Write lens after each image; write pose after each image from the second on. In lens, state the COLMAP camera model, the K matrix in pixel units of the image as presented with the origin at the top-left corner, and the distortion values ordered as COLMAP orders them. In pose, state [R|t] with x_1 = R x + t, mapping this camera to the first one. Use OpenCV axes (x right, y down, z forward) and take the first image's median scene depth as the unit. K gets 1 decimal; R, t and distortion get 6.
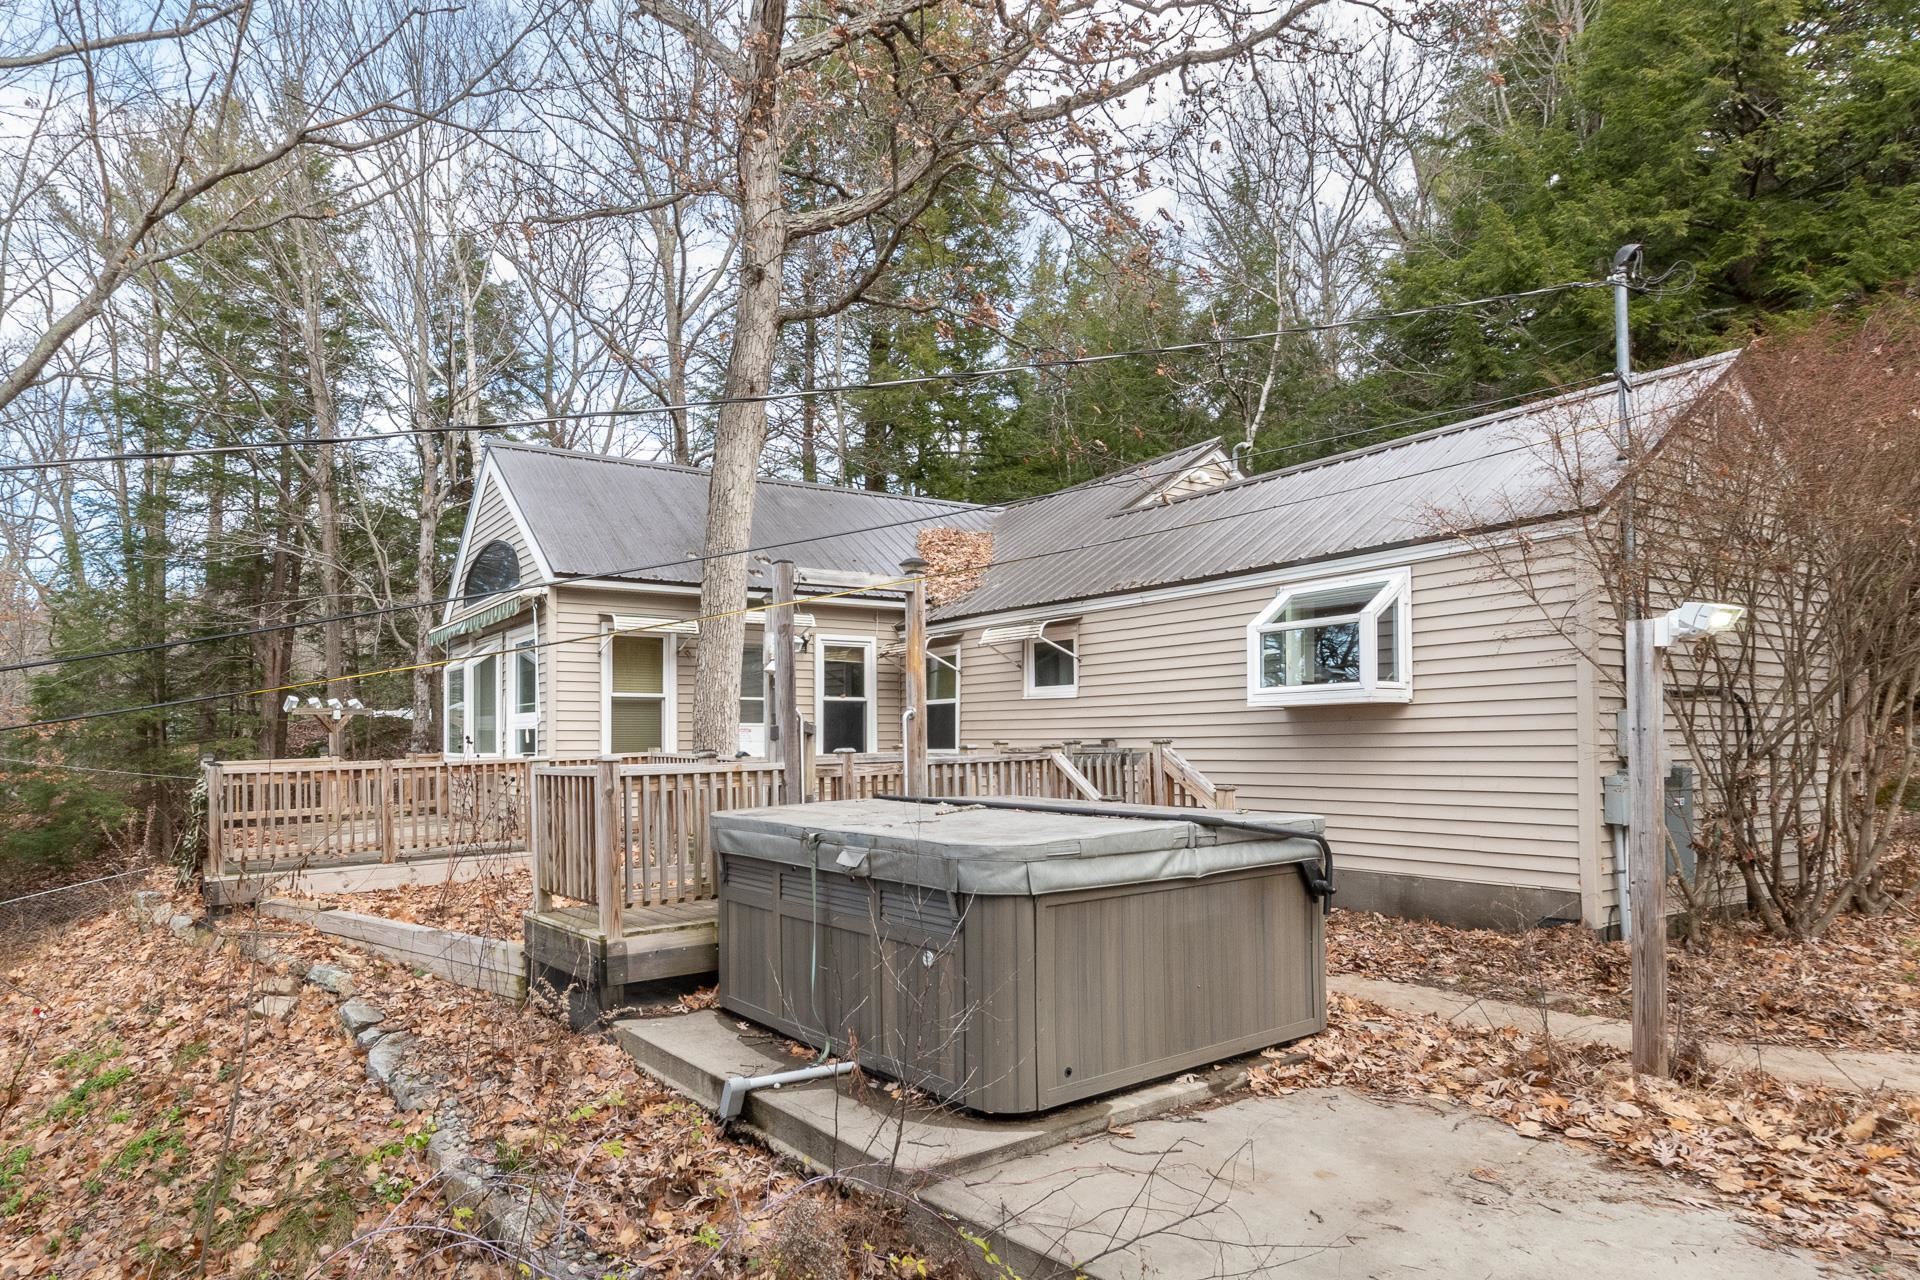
lens RADIAL K [[1131.8, 0, 971.3], [0, 1131.8, 714.2], [0, 0, 1]] dist [-0.002611, -0.001750]
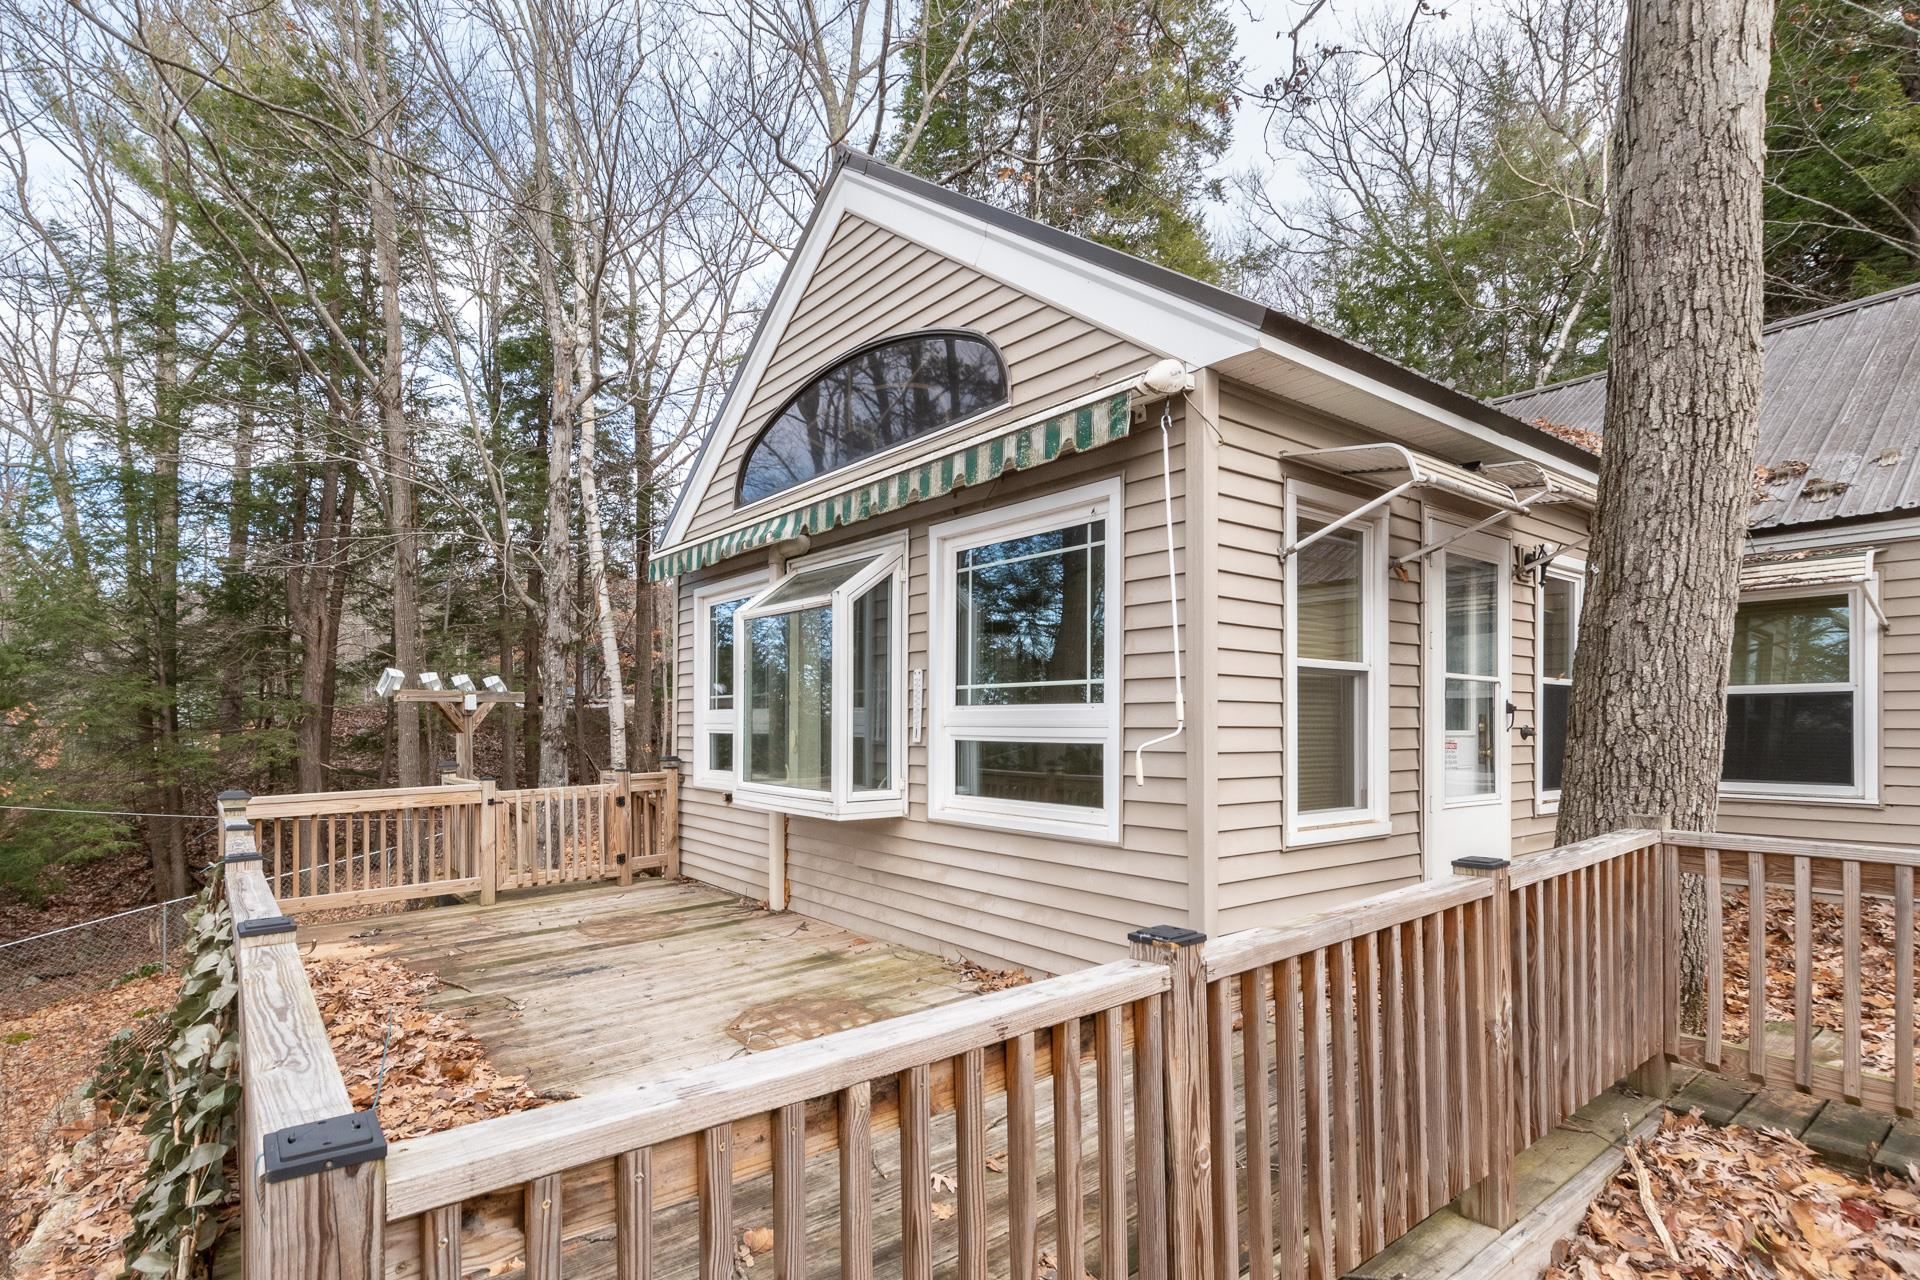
lens RADIAL K [[930.5, 0, 955.2], [0, 930.5, 708.3], [0, 0, 1]] dist [0.001796, 0.000349]
pose [[0.997692, 0.008690, 0.067346, -0.411115], [-0.008965, 0.999953, 0.003777, -0.000633], [-0.067310, -0.004372, 0.997723, 0.602500]]
